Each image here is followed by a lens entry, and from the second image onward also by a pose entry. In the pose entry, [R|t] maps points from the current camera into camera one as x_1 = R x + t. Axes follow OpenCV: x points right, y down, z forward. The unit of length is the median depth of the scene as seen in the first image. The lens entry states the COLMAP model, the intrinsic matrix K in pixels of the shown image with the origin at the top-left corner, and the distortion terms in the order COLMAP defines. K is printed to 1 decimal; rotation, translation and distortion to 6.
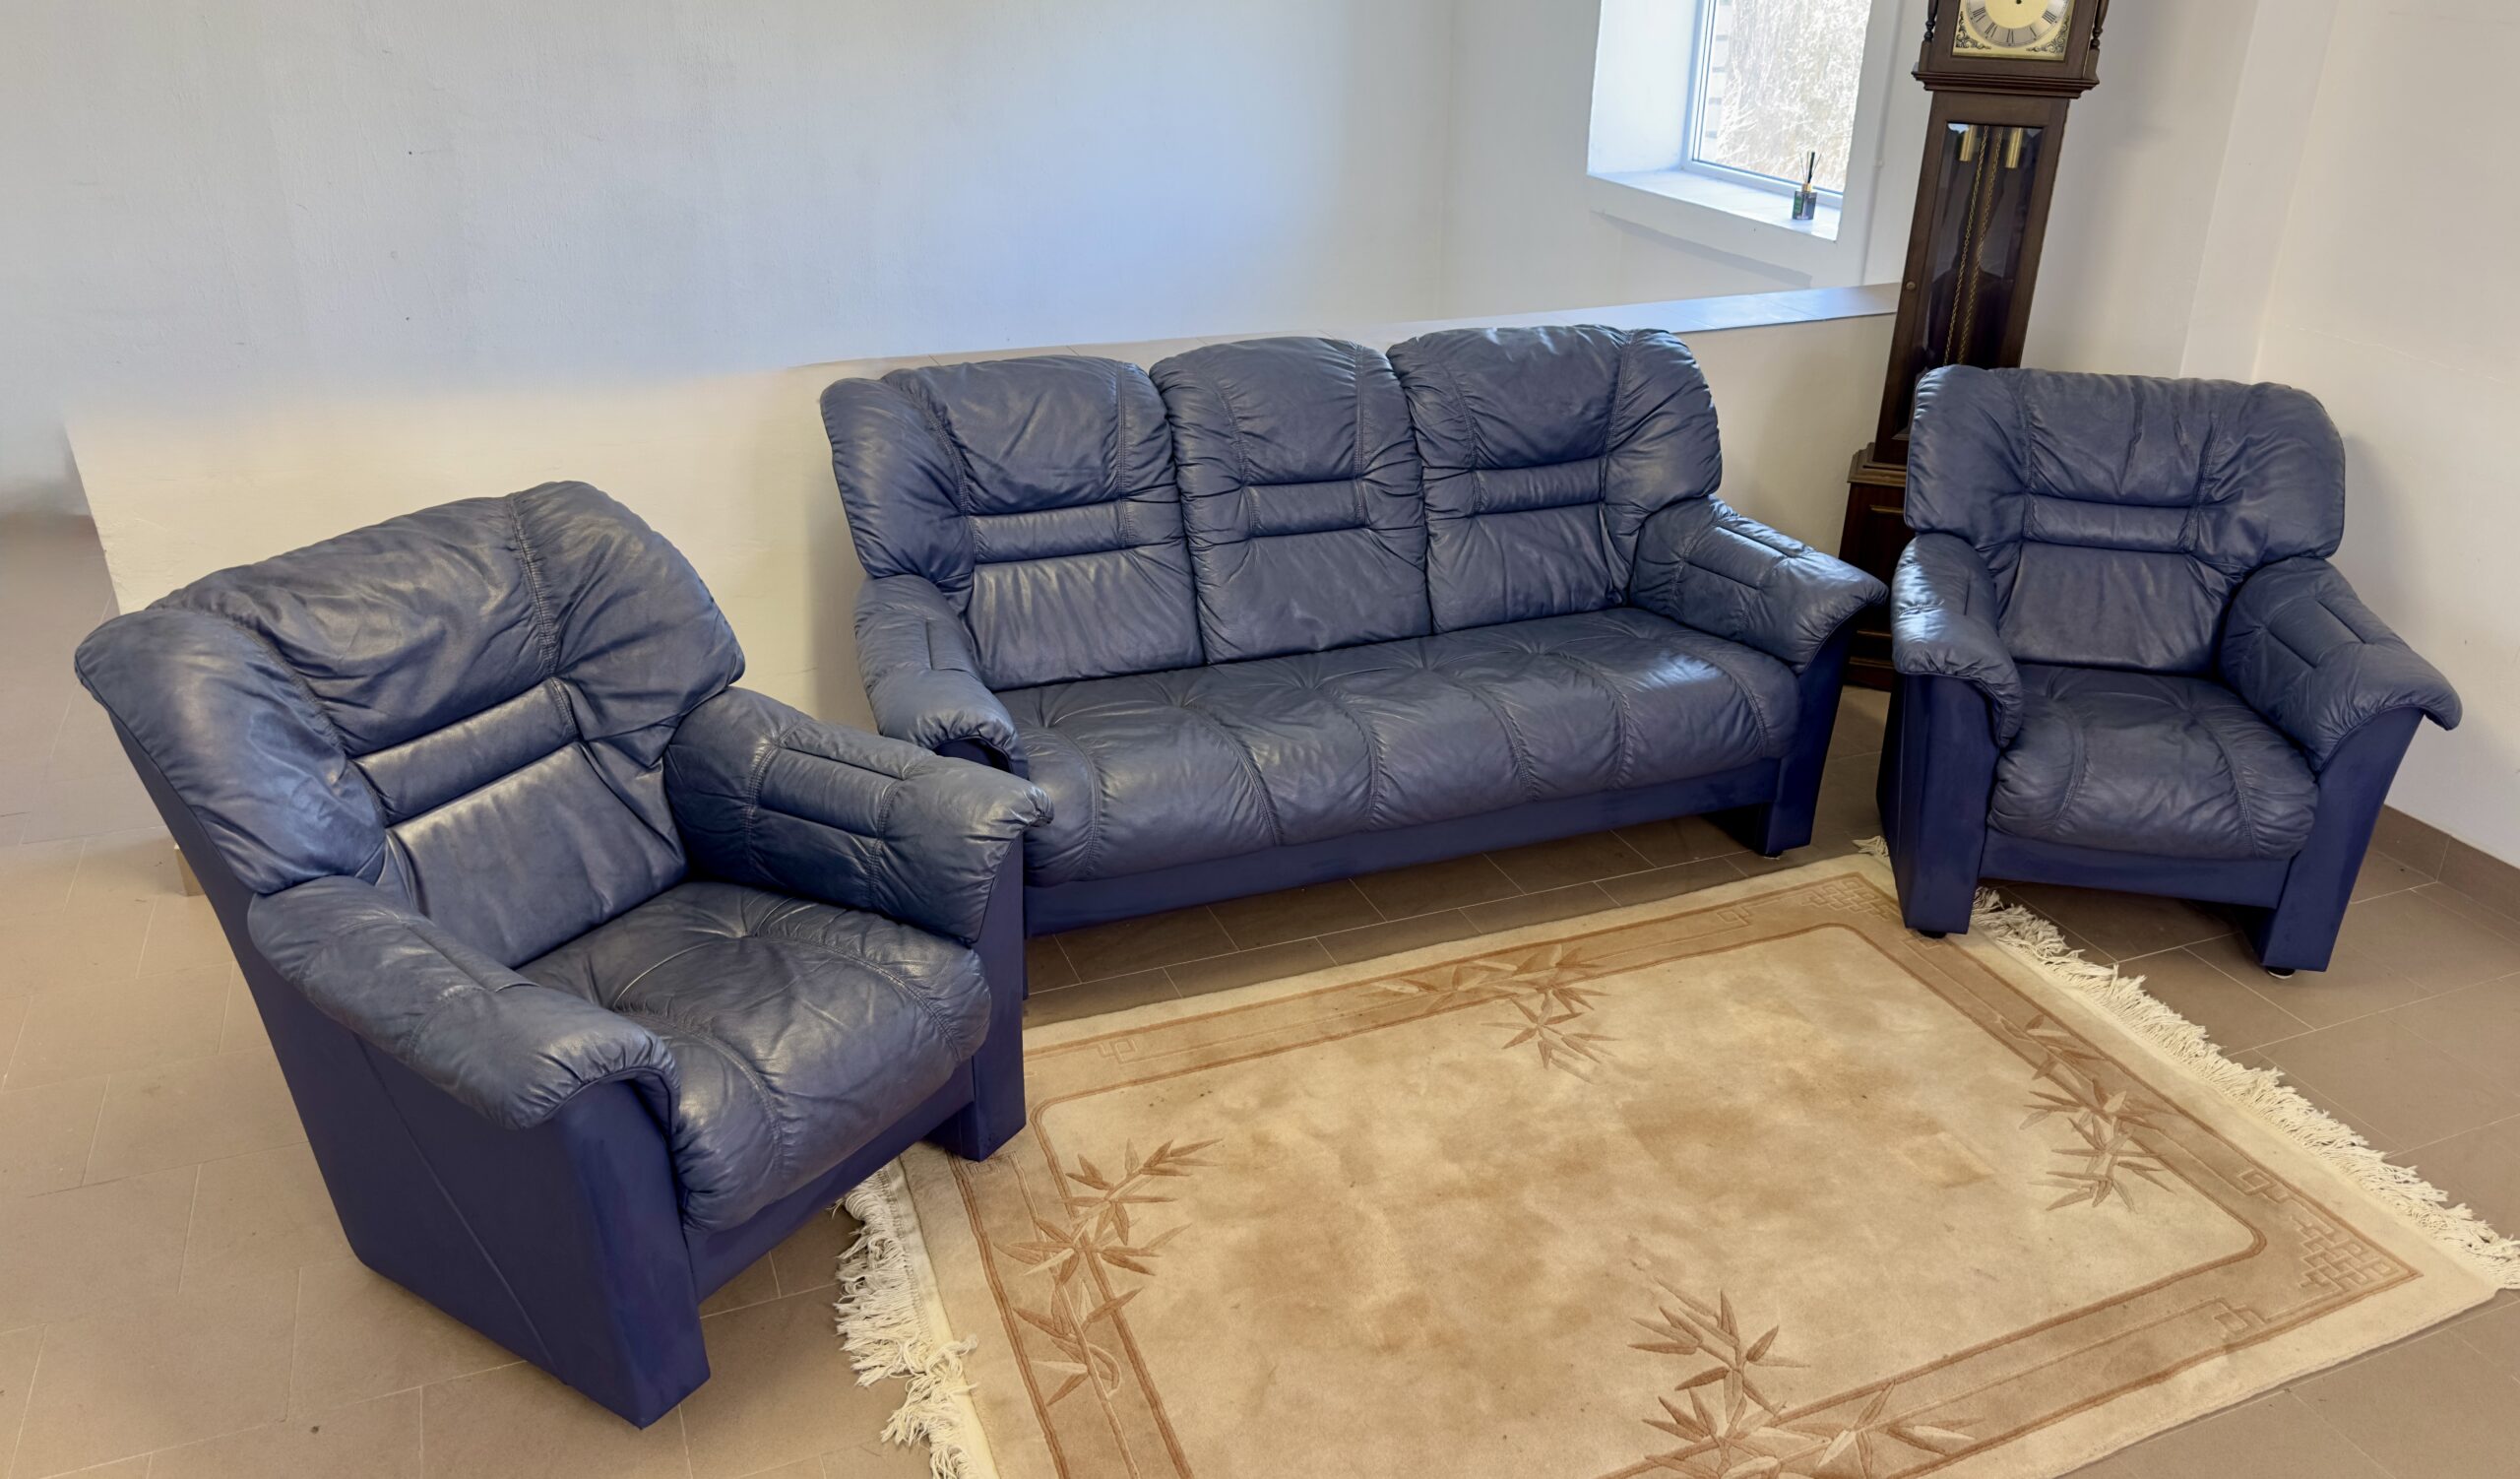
lens RADIAL K [[1717.1, 0, 1290.2], [0, 1717.1, 742.9], [0, 0, 1]] dist [0.127498, -0.200356]
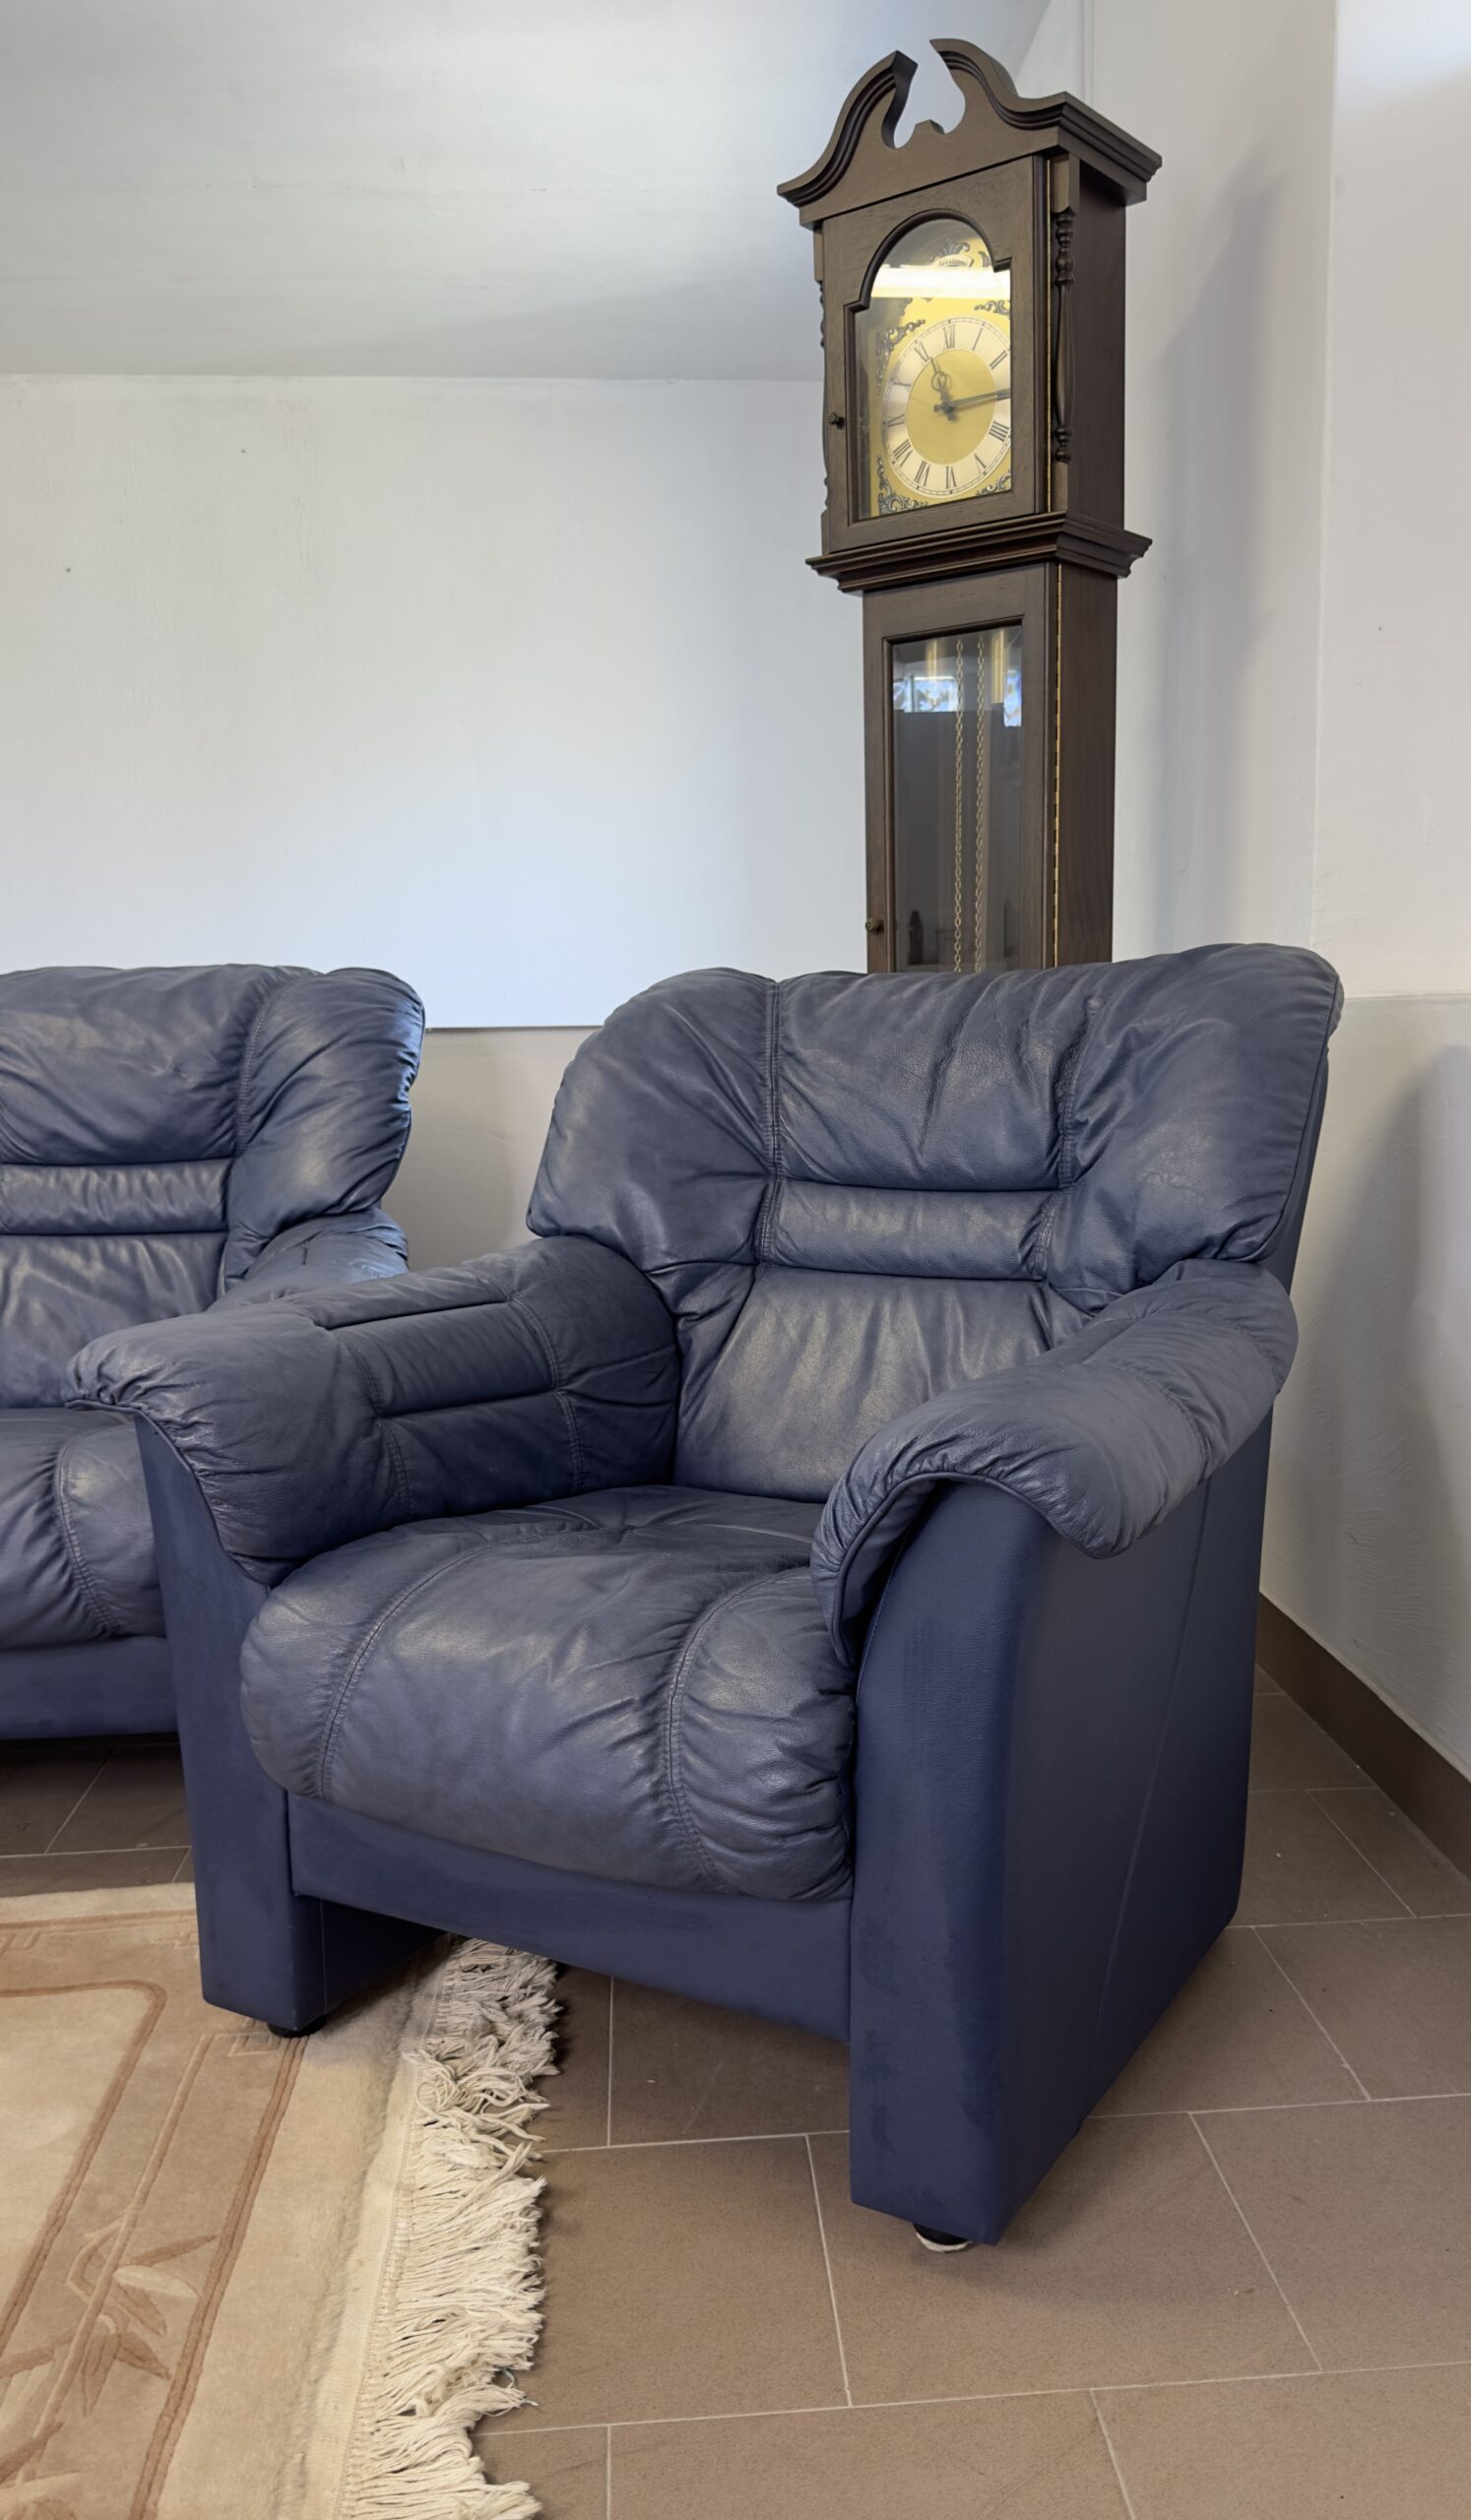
lens RADIAL K [[1870.3, 0, 689.5], [0, 1870.3, 1390.9], [0, 0, 1]] dist [0.151223, -0.278638]
pose [[0.951719, 0.027578, -0.305731, 0.649977], [-0.098759, 0.970514, -0.219886, 0.050119], [0.290652, 0.239463, 0.926380, 0.562134]]
